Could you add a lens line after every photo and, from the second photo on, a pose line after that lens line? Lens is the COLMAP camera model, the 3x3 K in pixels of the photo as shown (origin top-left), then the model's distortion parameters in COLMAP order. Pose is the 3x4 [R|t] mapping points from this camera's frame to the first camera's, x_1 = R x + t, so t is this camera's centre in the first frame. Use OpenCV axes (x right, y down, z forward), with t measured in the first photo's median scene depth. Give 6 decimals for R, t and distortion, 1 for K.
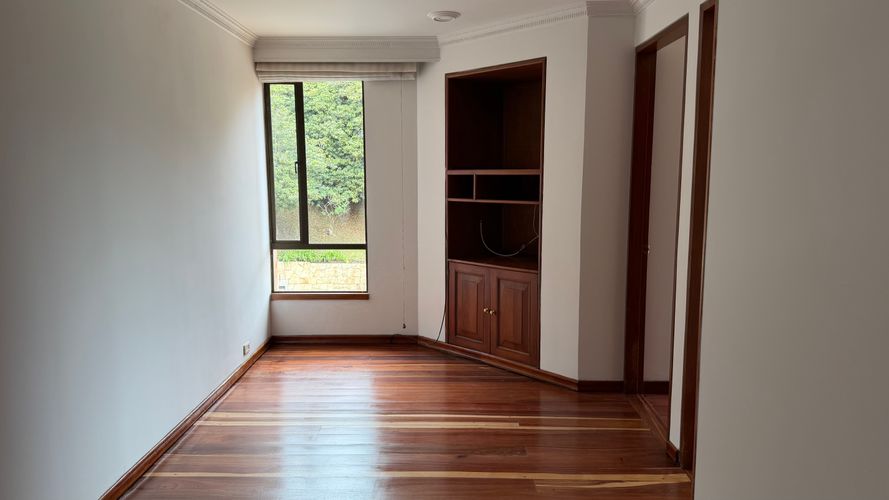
lens RADIAL K [[570.3, 0, 444.5], [0, 570.3, 250.0], [0, 0, 1]] dist [0.003122, 0.000753]
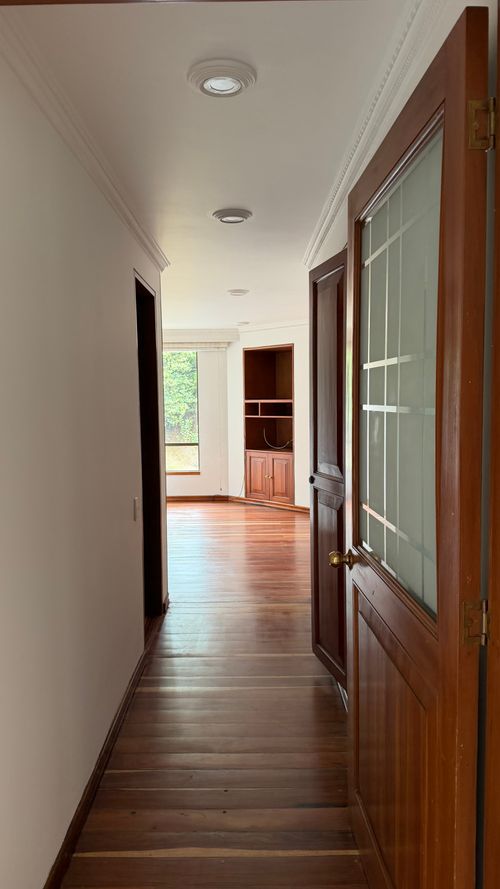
lens RADIAL K [[570.3, 0, 250.0], [0, 570.3, 444.5], [0, 0, 1]] dist [0.003122, 0.000753]
pose [[0.999892, -0.011868, 0.008662, 0.005090], [0.012354, 0.998215, -0.058431, 0.107805], [-0.007953, 0.058531, 0.998254, -0.810901]]
